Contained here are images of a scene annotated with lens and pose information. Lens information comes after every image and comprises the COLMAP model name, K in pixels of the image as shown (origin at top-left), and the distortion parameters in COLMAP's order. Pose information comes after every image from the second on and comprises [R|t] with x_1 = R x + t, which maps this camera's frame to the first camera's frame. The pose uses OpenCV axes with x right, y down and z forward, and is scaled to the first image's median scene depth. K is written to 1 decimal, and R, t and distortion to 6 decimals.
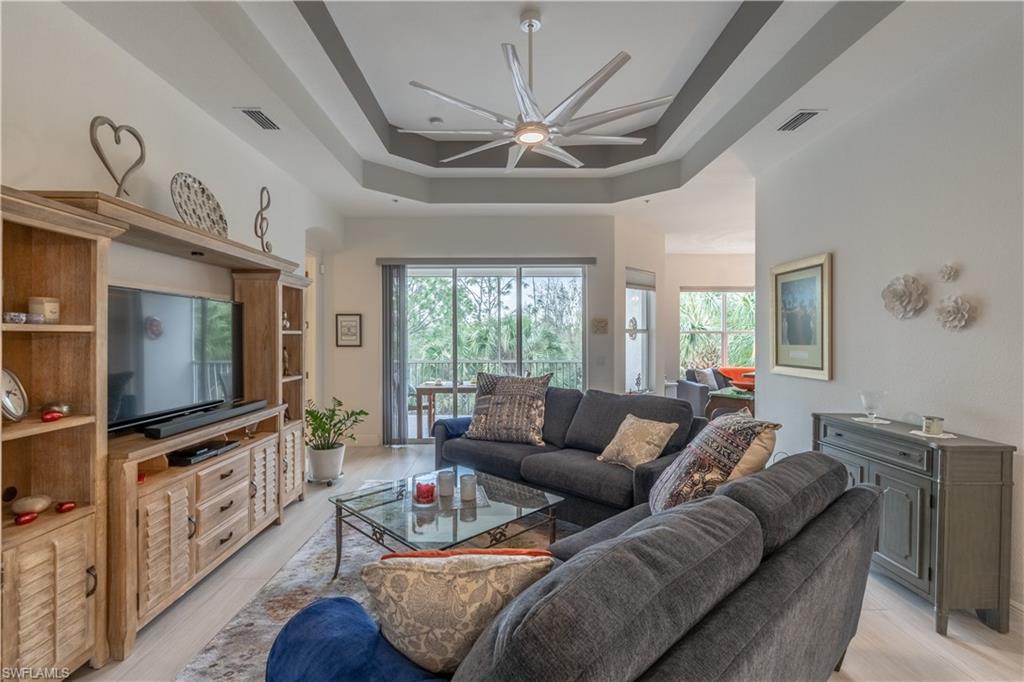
lens RADIAL K [[470.6, 0, 512.0], [0, 470.6, 341.0], [0, 0, 1]] dist [0.001249, 0.000031]
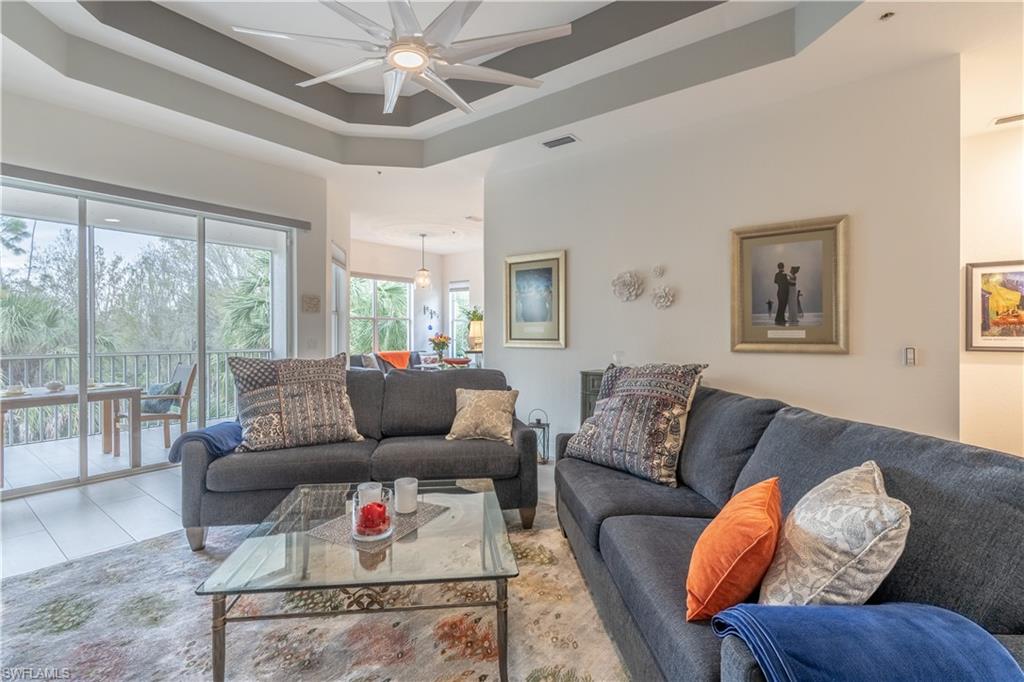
lens RADIAL K [[468.5, 0, 507.7], [0, 468.5, 338.2], [0, 0, 1]] dist [-0.001726, -0.000285]
pose [[0.612737, -0.010972, 0.790210, -0.395002], [0.007805, 0.999939, 0.007832, 0.039241], [-0.790248, 0.001369, 0.612786, 0.285288]]
